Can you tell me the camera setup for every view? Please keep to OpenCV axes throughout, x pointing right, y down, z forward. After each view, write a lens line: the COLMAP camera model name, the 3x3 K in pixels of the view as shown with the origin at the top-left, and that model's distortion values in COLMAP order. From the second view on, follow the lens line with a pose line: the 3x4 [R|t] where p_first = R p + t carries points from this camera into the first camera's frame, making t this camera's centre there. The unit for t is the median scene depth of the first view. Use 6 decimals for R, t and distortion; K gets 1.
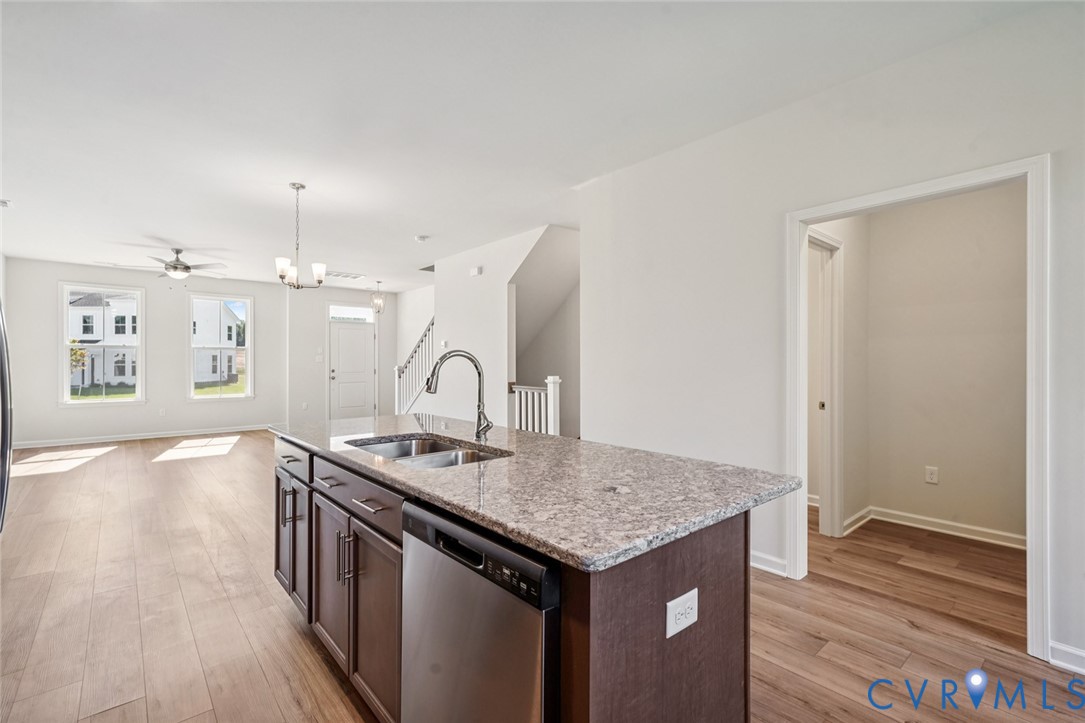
lens RADIAL K [[485.5, 0, 541.6], [0, 485.5, 360.4], [0, 0, 1]] dist [0.014935, 0.000211]
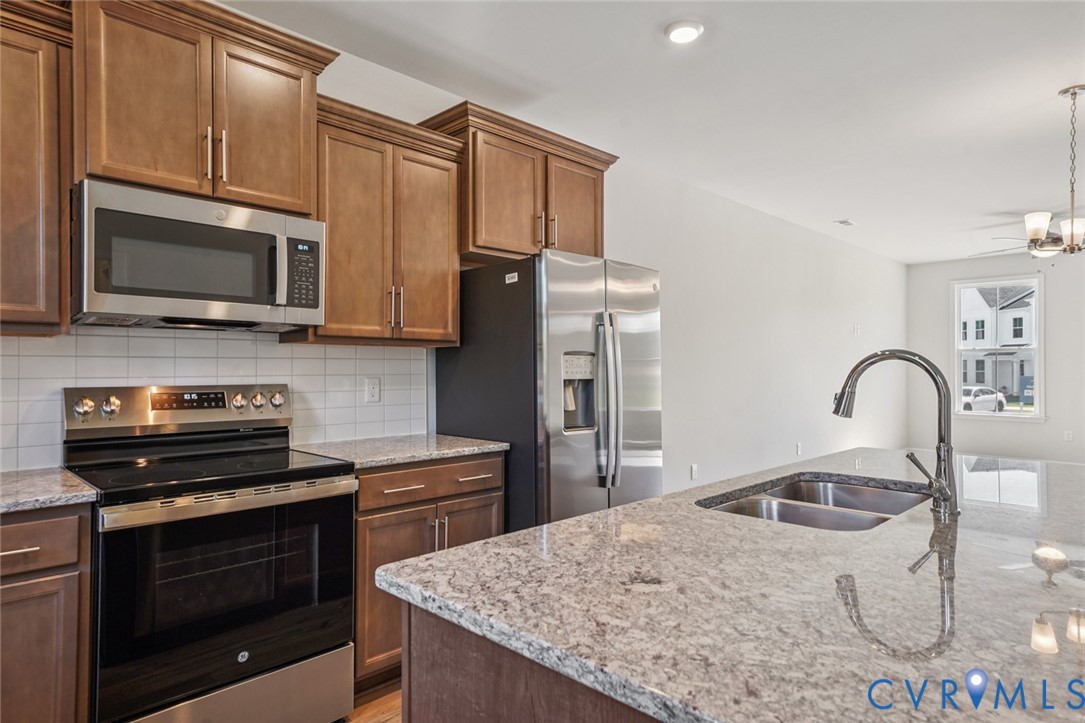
lens RADIAL K [[629.8, 0, 541.6], [0, 629.8, 363.8], [0, 0, 1]] dist [0.036180, 0.001305]
pose [[0.070003, -0.006430, -0.997526, 1.073240], [0.003217, 0.999975, -0.006220, -0.000487], [0.997542, -0.002773, 0.070022, 0.949445]]
